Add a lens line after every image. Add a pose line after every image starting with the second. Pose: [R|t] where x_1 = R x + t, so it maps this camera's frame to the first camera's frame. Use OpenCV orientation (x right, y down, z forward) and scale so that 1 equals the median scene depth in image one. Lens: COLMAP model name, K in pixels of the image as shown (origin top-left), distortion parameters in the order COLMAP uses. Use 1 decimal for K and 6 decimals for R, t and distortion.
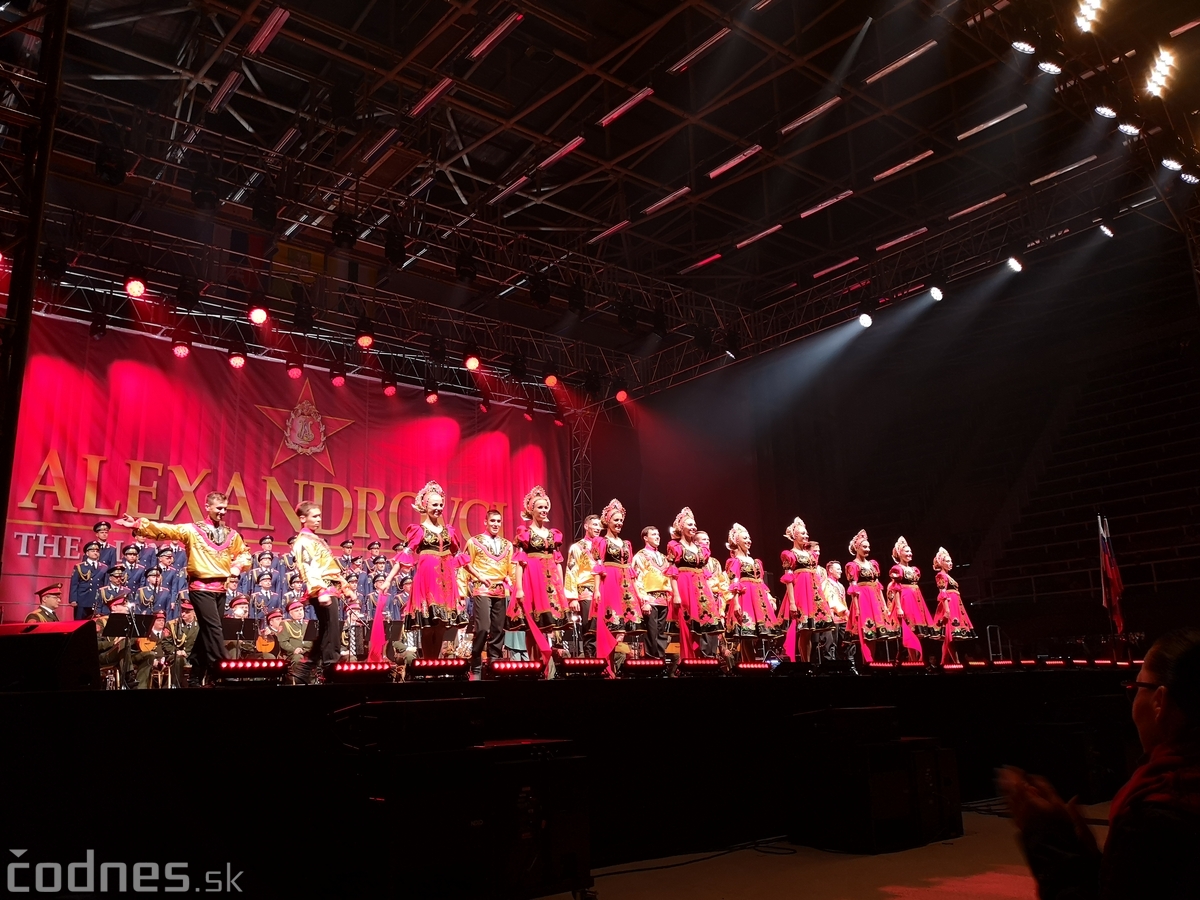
lens RADIAL K [[942.8, 0, 611.0], [0, 942.8, 454.2], [0, 0, 1]] dist [0.040967, -0.109292]
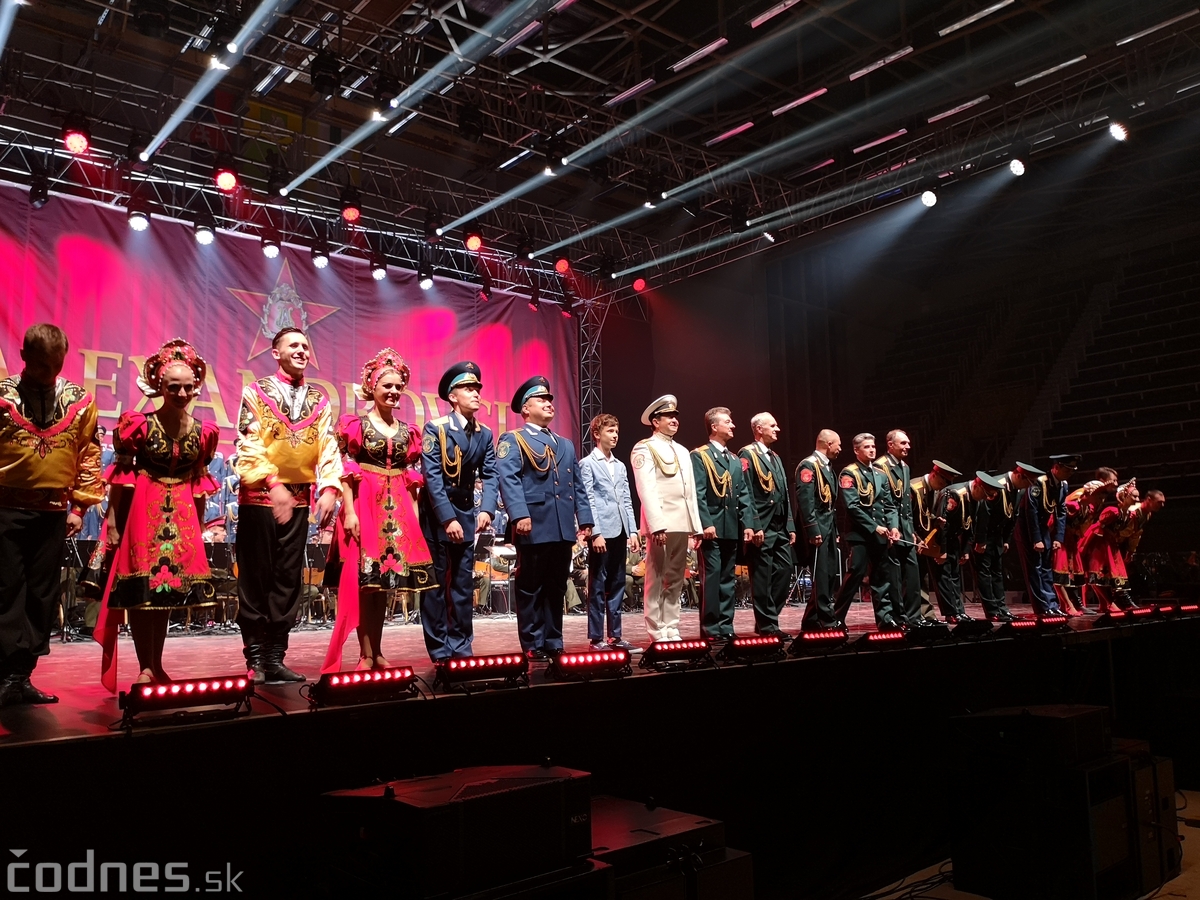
lens RADIAL K [[942.8, 0, 611.0], [0, 942.8, 454.2], [0, 0, 1]] dist [0.040967, -0.109292]
pose [[0.999817, 0.011609, 0.015211, -0.028950], [-0.013210, 0.993868, 0.109782, 0.000322], [-0.013844, -0.109963, 0.993839, 0.098442]]
